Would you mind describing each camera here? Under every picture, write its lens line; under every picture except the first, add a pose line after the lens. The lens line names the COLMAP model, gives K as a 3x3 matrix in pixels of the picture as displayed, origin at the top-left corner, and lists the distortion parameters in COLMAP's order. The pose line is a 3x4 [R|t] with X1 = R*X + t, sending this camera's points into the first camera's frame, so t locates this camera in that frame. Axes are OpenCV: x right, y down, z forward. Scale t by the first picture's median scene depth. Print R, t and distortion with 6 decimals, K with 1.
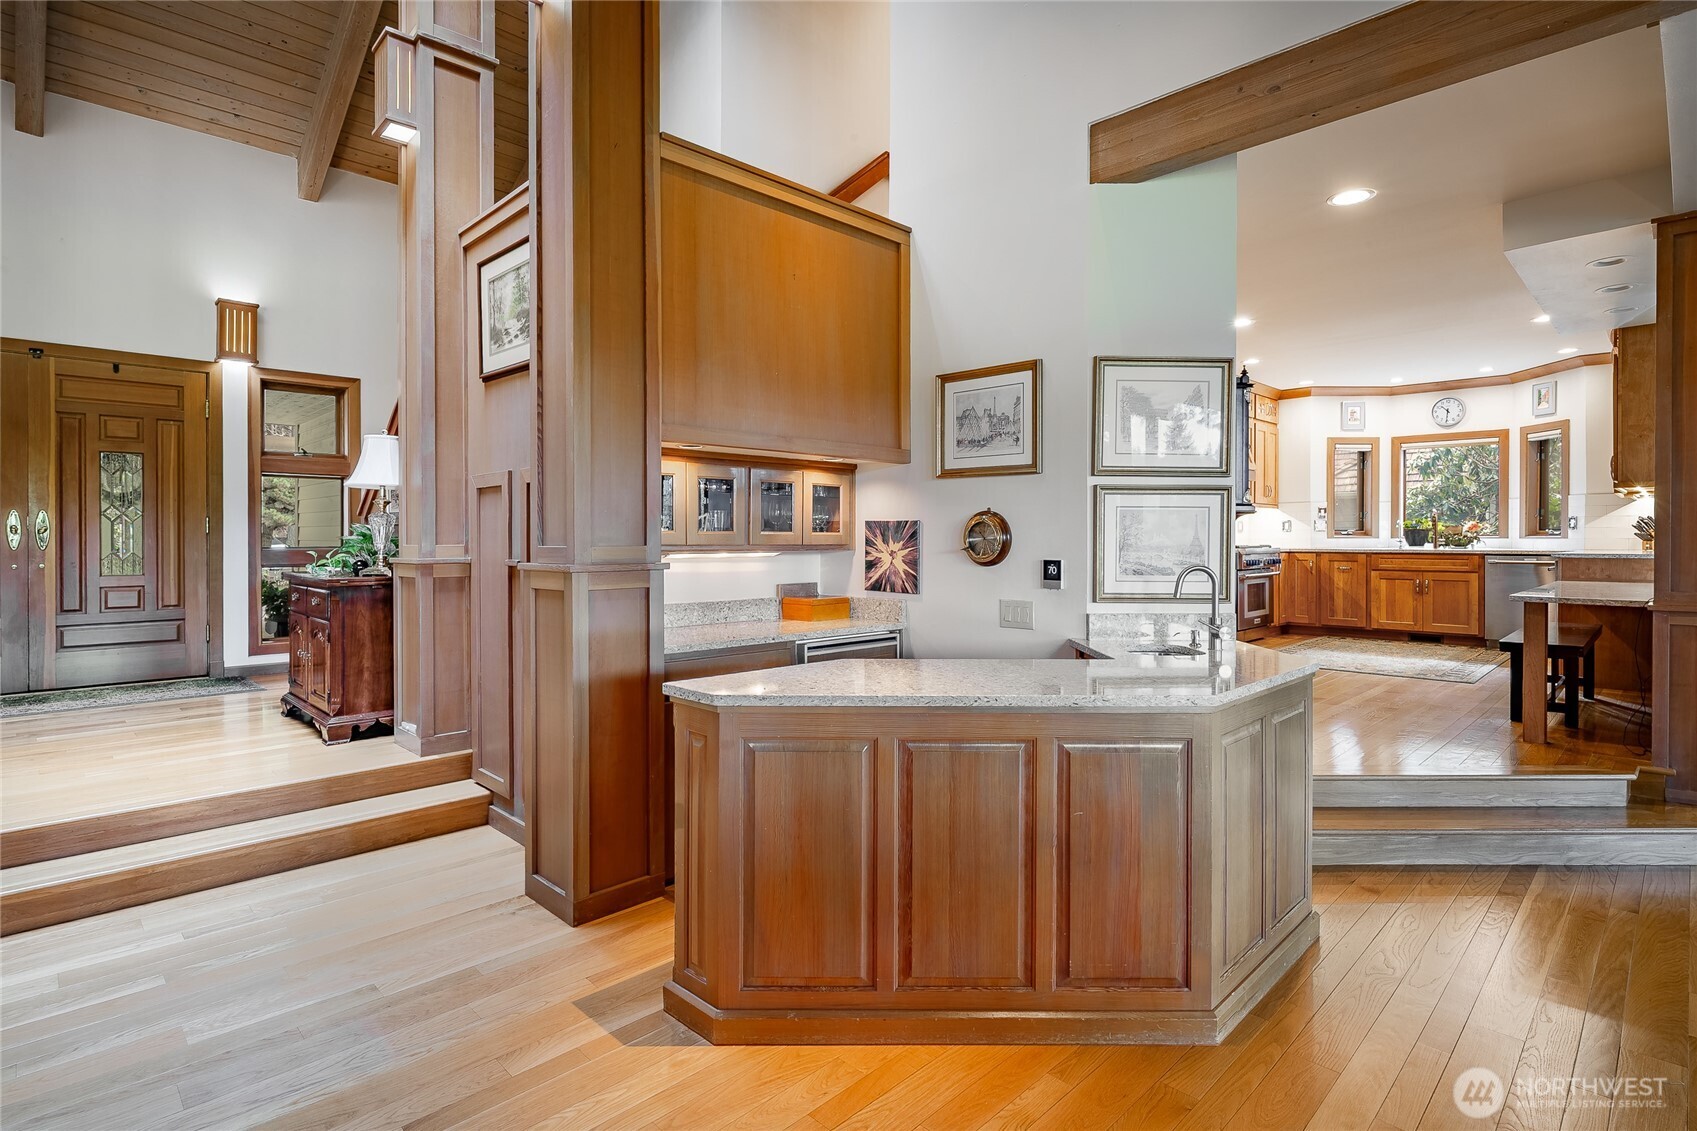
lens RADIAL K [[841.2, 0, 854.8], [0, 841.2, 517.3], [0, 0, 1]] dist [-0.002567, -0.000347]
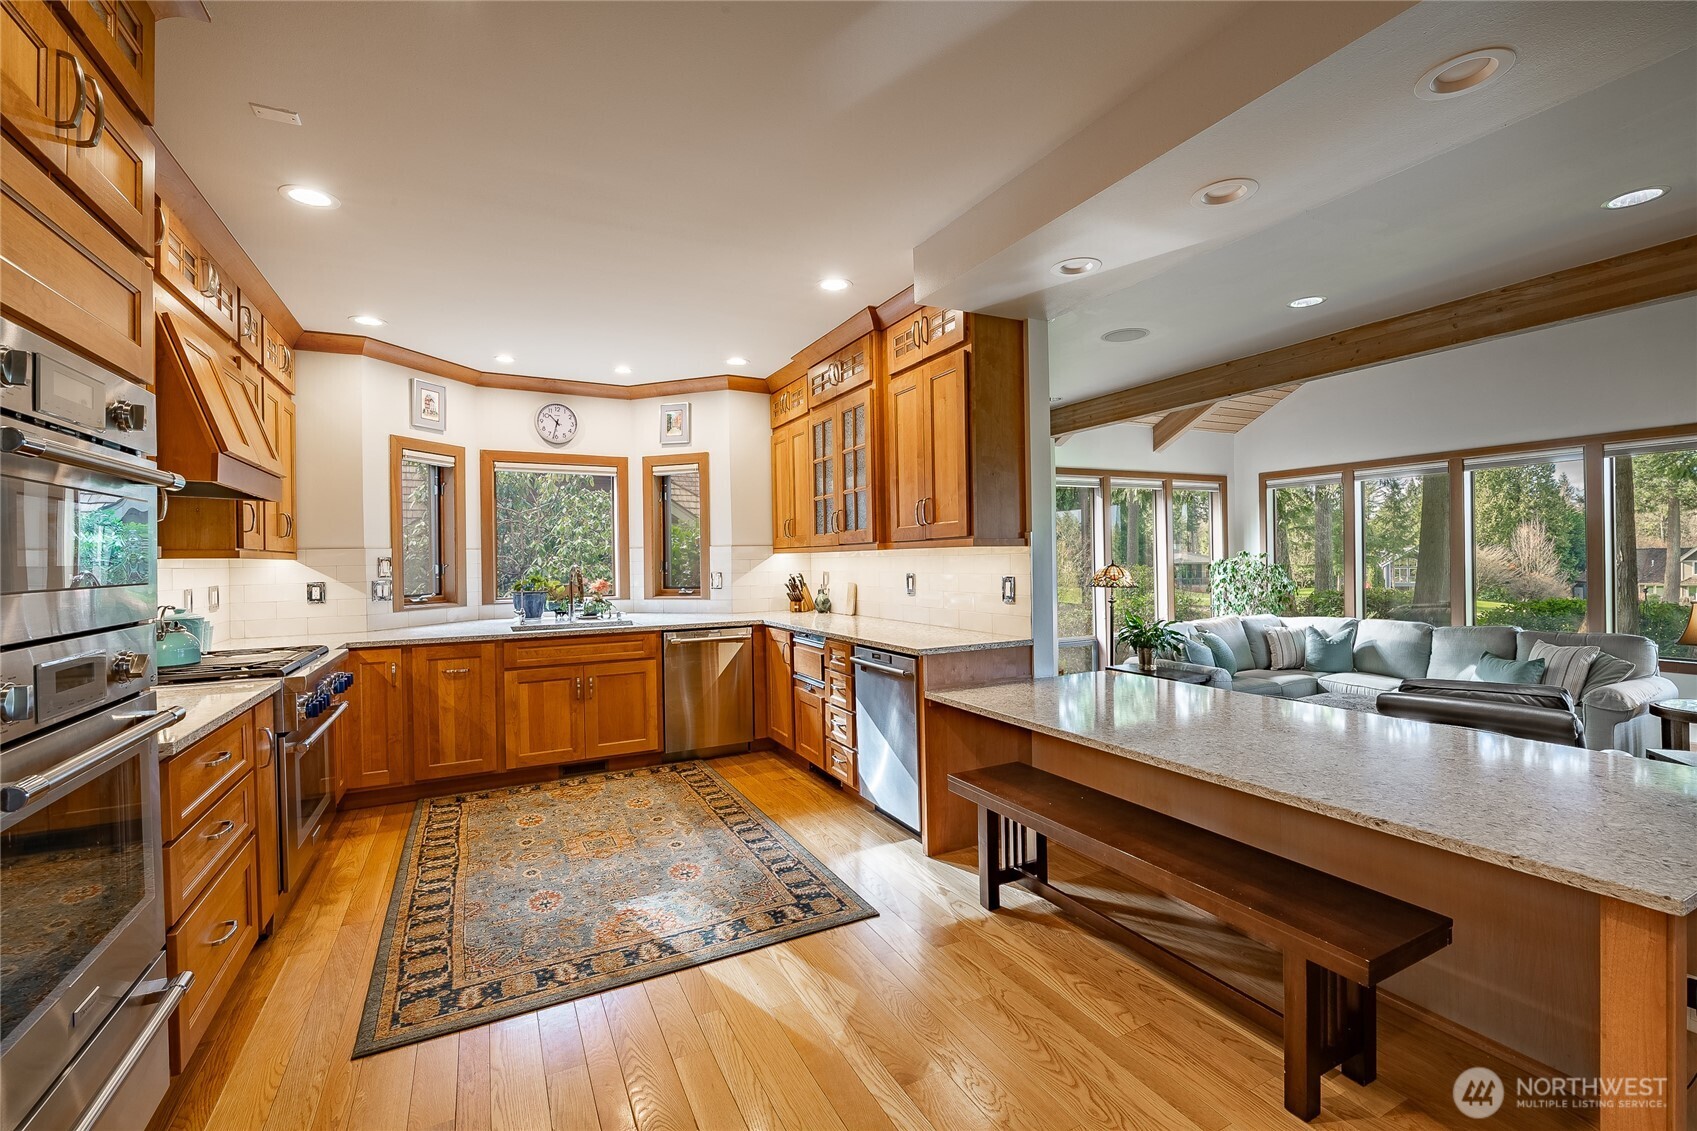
lens RADIAL K [[734.4, 0, 852.4], [0, 734.4, 565.2], [0, 0, 1]] dist [-0.000359, -0.000471]
pose [[0.311040, -0.011524, 0.950327, 0.204329], [-0.008364, 0.999855, 0.014862, -0.018336], [-0.950360, -0.012572, 0.310898, 0.601826]]
